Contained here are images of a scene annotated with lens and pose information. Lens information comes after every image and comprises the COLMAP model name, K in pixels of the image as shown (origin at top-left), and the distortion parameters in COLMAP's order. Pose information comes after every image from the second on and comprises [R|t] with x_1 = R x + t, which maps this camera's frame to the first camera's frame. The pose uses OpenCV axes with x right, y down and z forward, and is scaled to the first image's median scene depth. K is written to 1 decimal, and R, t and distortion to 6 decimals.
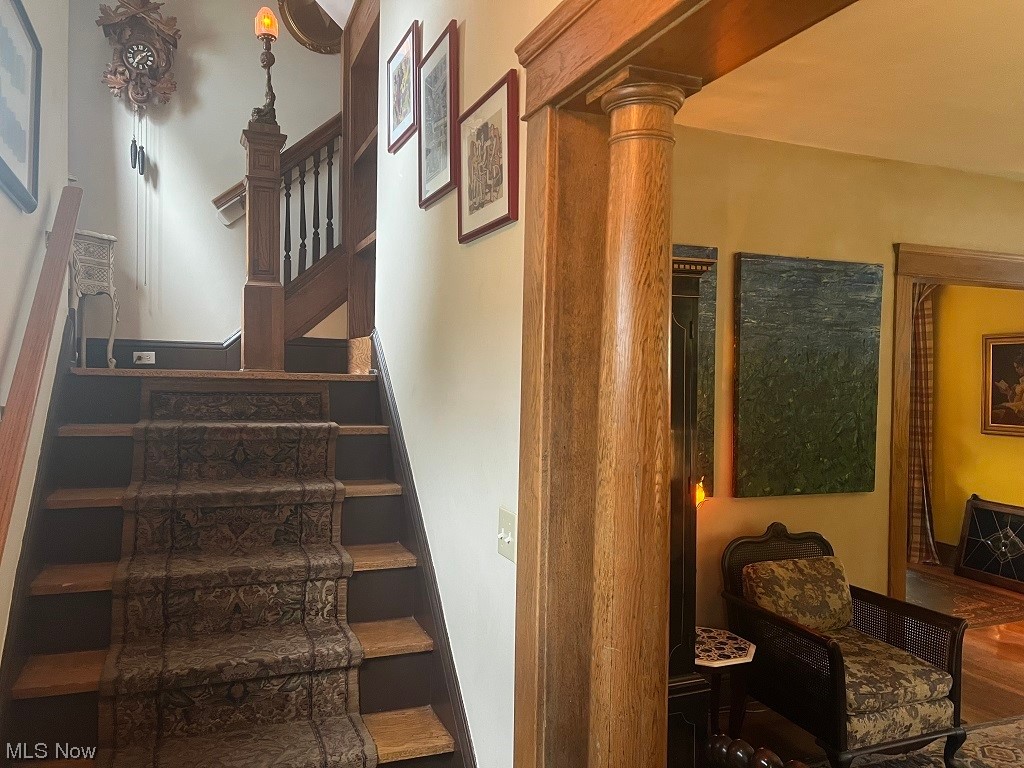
lens RADIAL K [[759.7, 0, 510.2], [0, 759.7, 383.4], [0, 0, 1]] dist [0.033050, -0.016132]
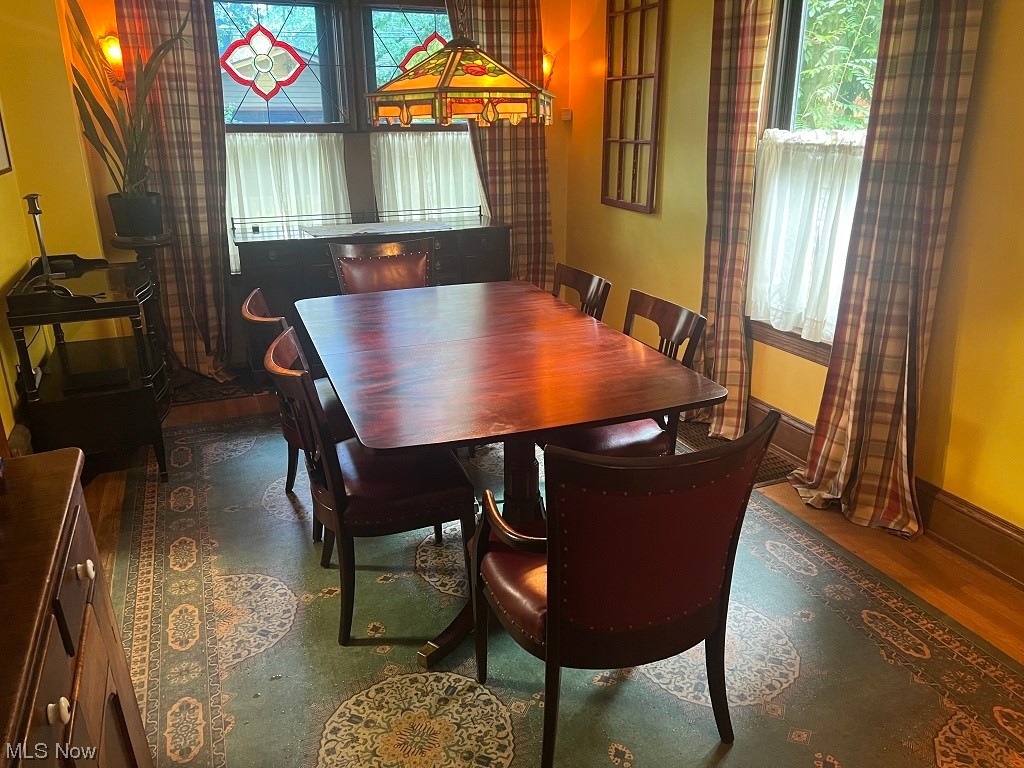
lens RADIAL K [[759.7, 0, 513.9], [0, 759.7, 383.5], [0, 0, 1]] dist [0.033050, -0.016132]
pose [[0.999415, -0.034072, -0.003053, 0.327192], [0.033244, 0.946300, 0.321575, 0.009065], [-0.008067, -0.321488, 0.946879, 0.603340]]
